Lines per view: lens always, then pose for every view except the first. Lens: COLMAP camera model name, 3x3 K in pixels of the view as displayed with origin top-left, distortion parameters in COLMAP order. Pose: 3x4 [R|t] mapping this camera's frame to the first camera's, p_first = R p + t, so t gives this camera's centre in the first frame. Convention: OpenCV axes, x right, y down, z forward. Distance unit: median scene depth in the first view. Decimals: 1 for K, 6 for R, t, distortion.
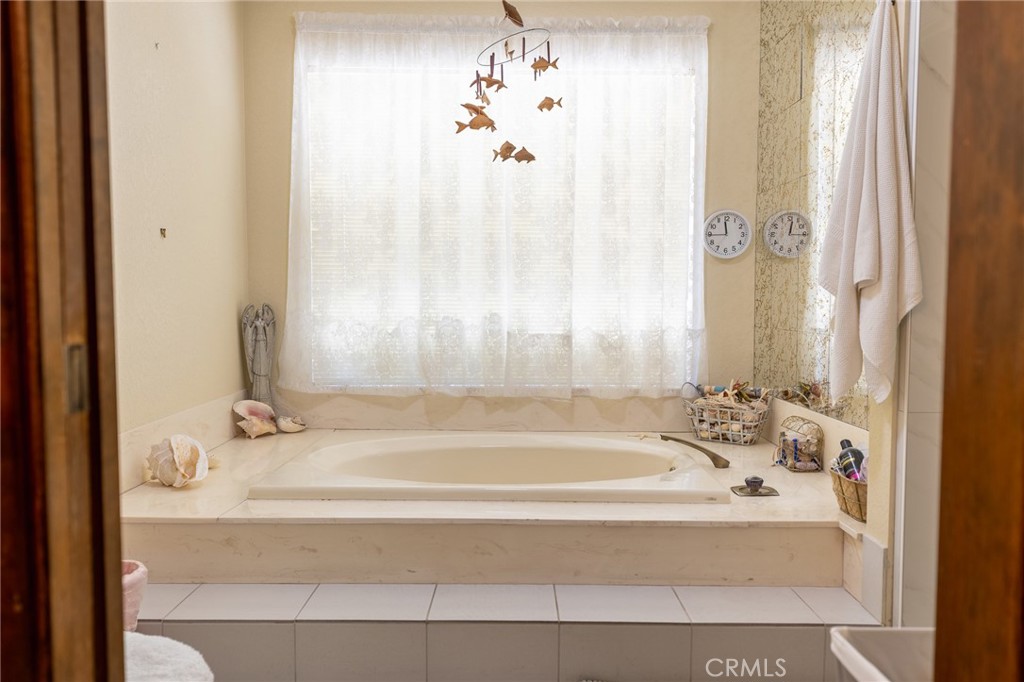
lens RADIAL K [[787.9, 0, 510.9], [0, 787.9, 340.7], [0, 0, 1]] dist [0.003159, 0.003259]
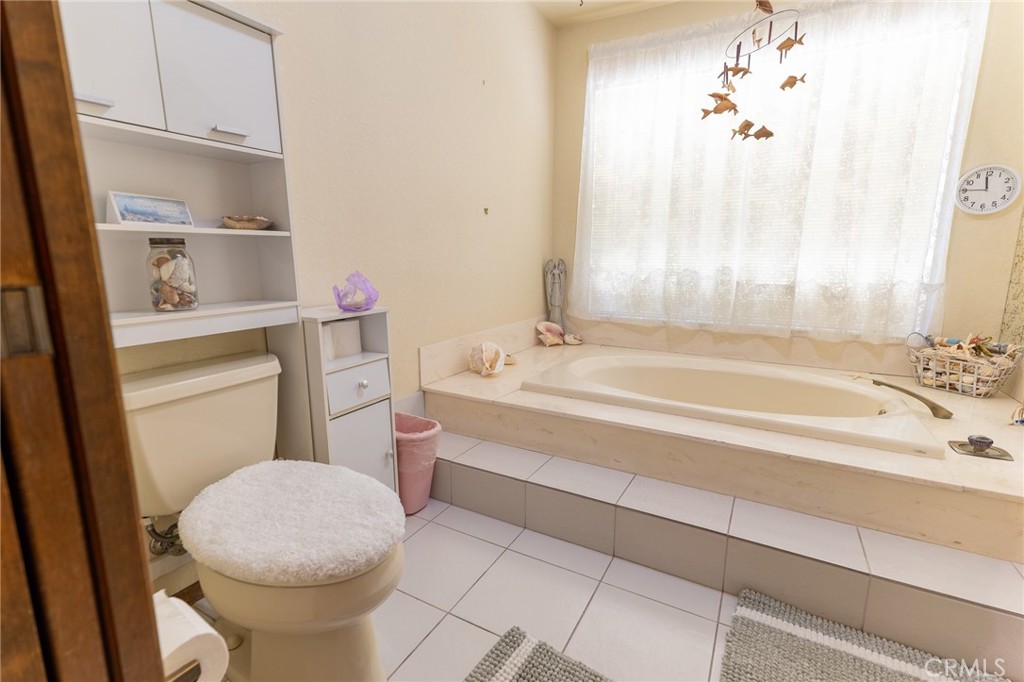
lens RADIAL K [[467.2, 0, 511.6], [0, 467.2, 341.7], [0, 0, 1]] dist [0.009789, -0.001782]
pose [[0.870260, 0.089554, -0.484384, 0.055373], [-0.028456, 0.990833, 0.132062, -0.004921], [0.491770, -0.101145, 0.864830, 0.163663]]
